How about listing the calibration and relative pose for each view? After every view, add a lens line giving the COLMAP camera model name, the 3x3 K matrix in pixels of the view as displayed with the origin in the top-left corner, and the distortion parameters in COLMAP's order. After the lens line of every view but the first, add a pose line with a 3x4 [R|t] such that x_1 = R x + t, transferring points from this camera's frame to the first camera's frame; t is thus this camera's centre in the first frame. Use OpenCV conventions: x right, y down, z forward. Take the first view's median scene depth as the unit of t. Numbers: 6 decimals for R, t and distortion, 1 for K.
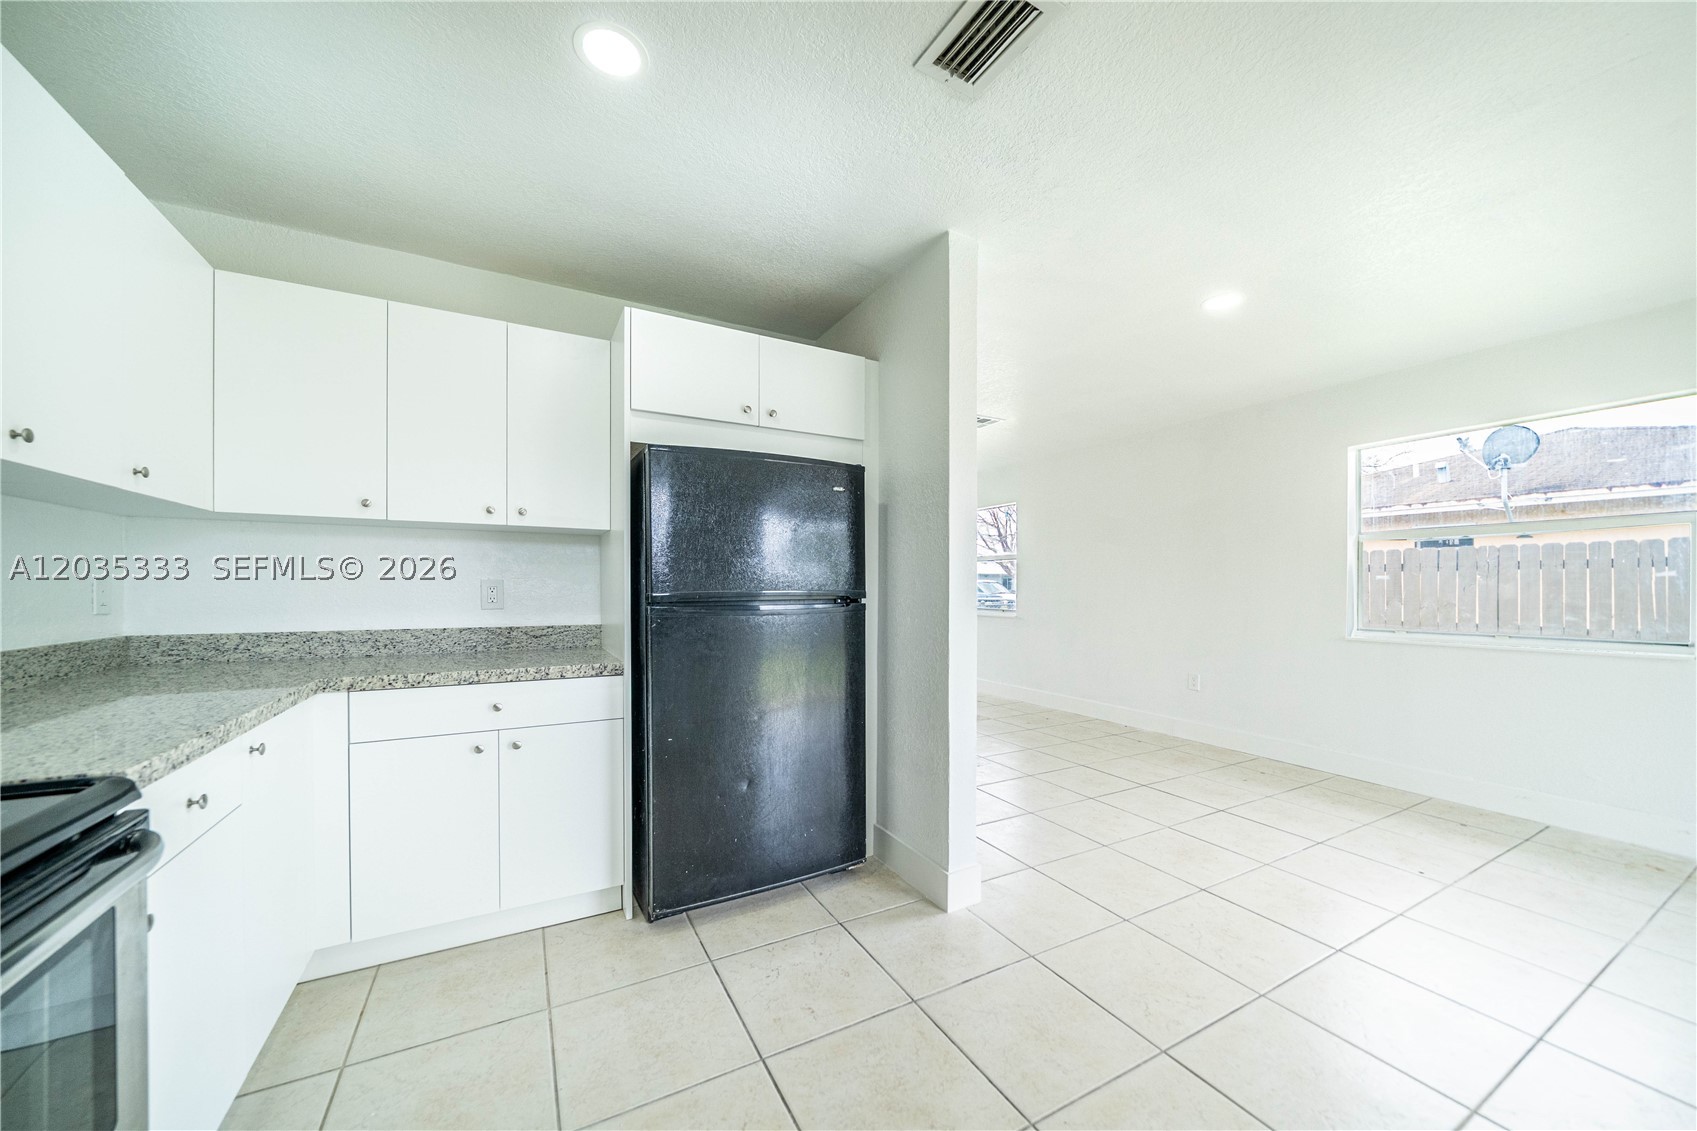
lens RADIAL K [[621.8, 0, 853.5], [0, 621.8, 581.9], [0, 0, 1]] dist [0.000193, -0.000034]
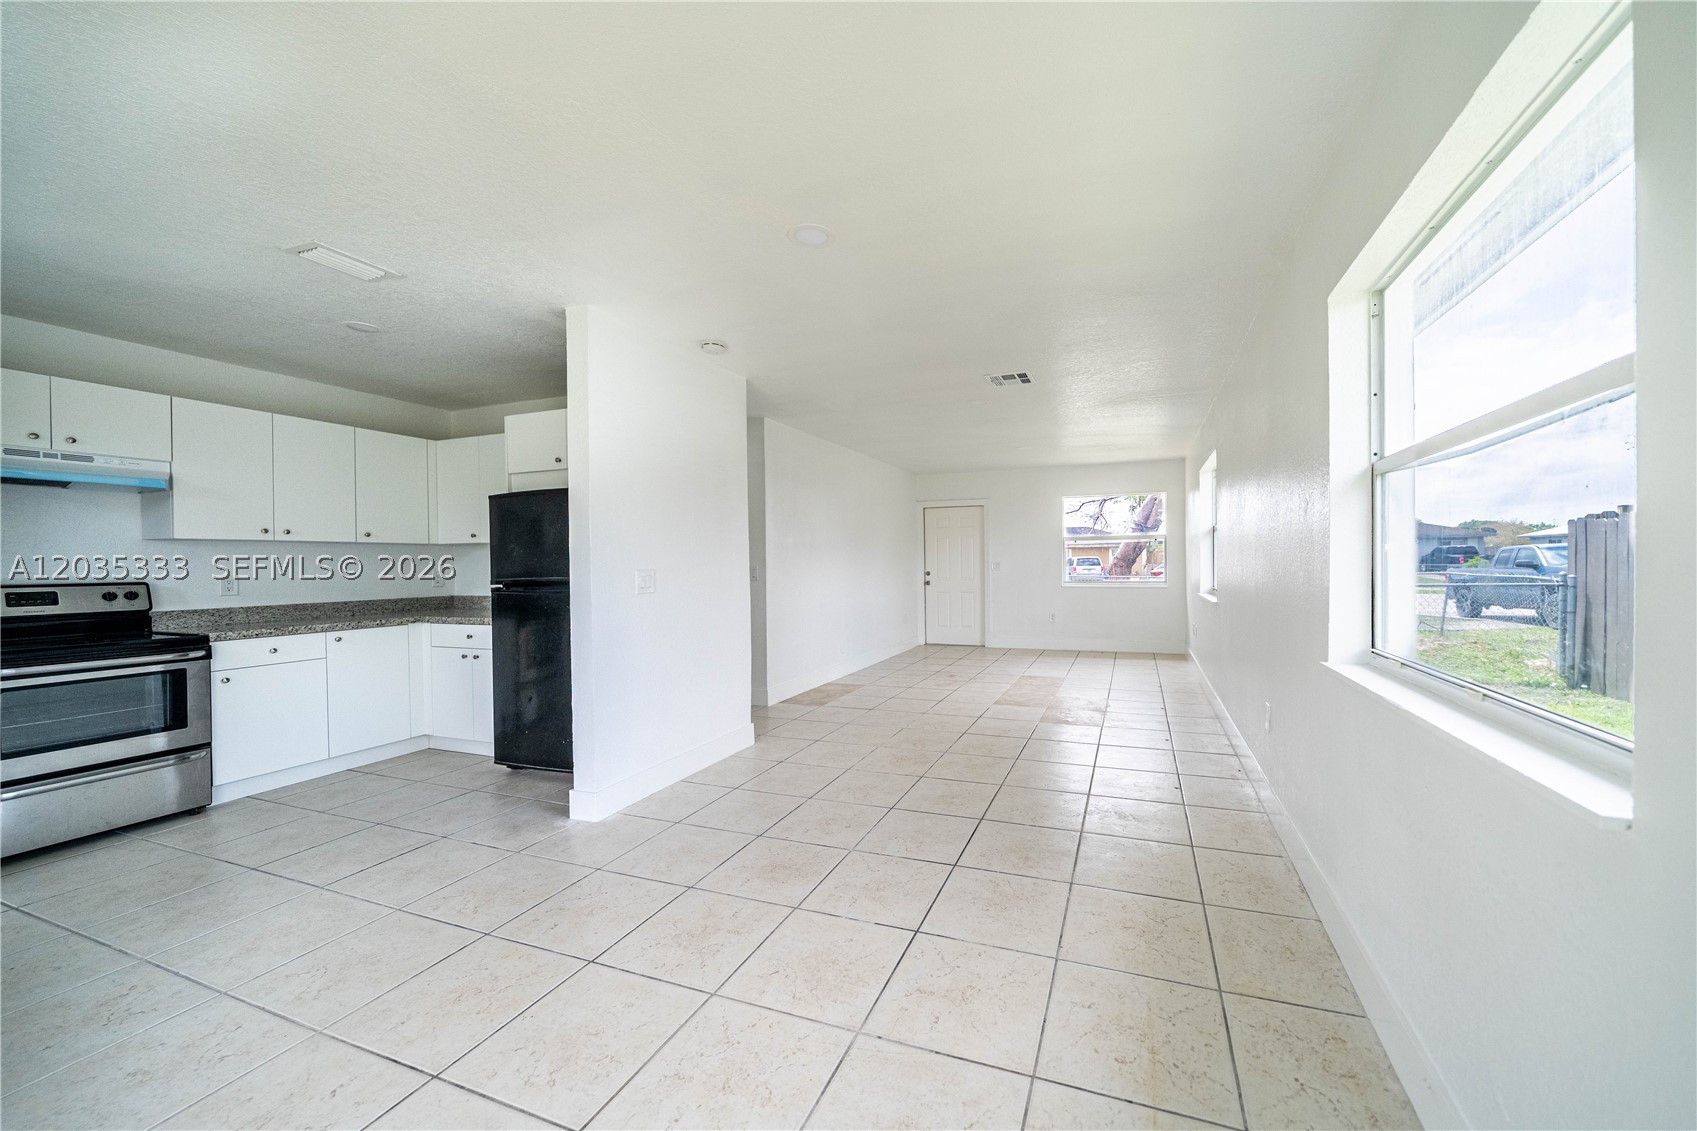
lens RADIAL K [[621.8, 0, 853.5], [0, 621.8, 581.9], [0, 0, 1]] dist [0.000193, -0.000034]
pose [[0.635325, 0.003950, -0.772235, 1.654485], [0.030343, 0.999087, 0.030074, 0.010708], [0.771649, -0.042538, 0.634625, 0.695410]]
